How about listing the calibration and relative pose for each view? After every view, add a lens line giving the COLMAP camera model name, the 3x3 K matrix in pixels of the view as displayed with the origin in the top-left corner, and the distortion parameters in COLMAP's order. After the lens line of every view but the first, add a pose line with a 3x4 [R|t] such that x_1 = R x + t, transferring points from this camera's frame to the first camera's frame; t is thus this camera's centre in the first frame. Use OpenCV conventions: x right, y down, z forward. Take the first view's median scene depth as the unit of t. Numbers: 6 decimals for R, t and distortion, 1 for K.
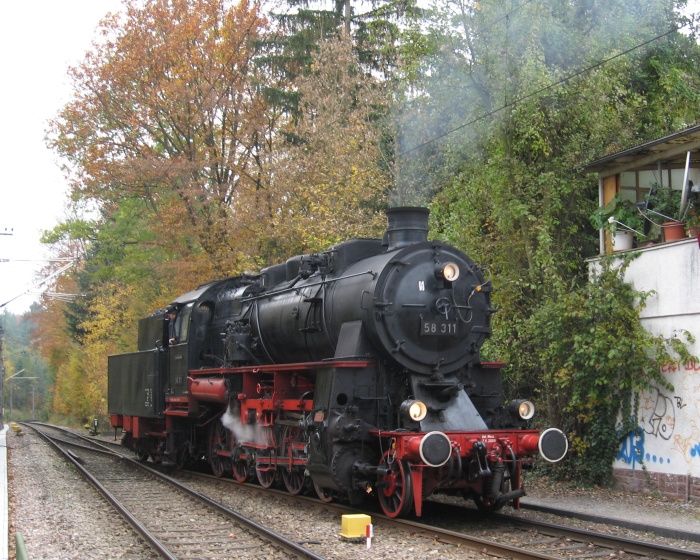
lens RADIAL K [[1081.9, 0, 352.6], [0, 1081.9, 279.0], [0, 0, 1]] dist [-0.183822, 0.000000]
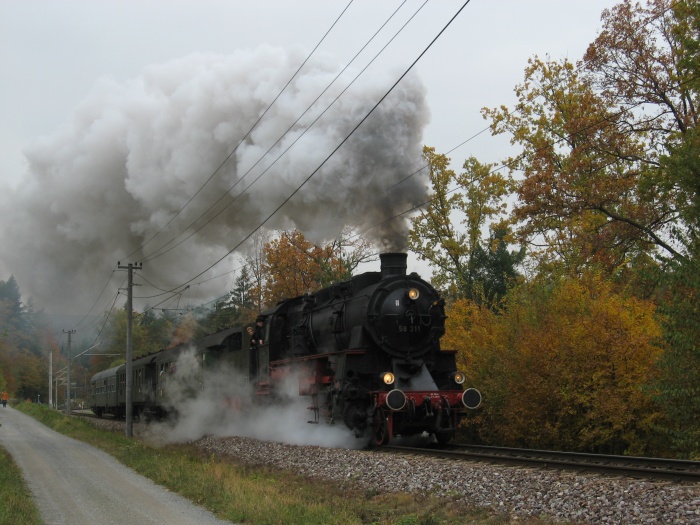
lens RADIAL K [[1120.6, 0, 350.5], [0, 1120.6, 262.9], [0, 0, 1]] dist [-0.149712, 0.000000]
pose [[0.992284, -0.023270, -0.121785, 0.197632], [0.020915, 0.999569, -0.020579, -0.020351], [0.122211, 0.017873, 0.992343, -0.667910]]
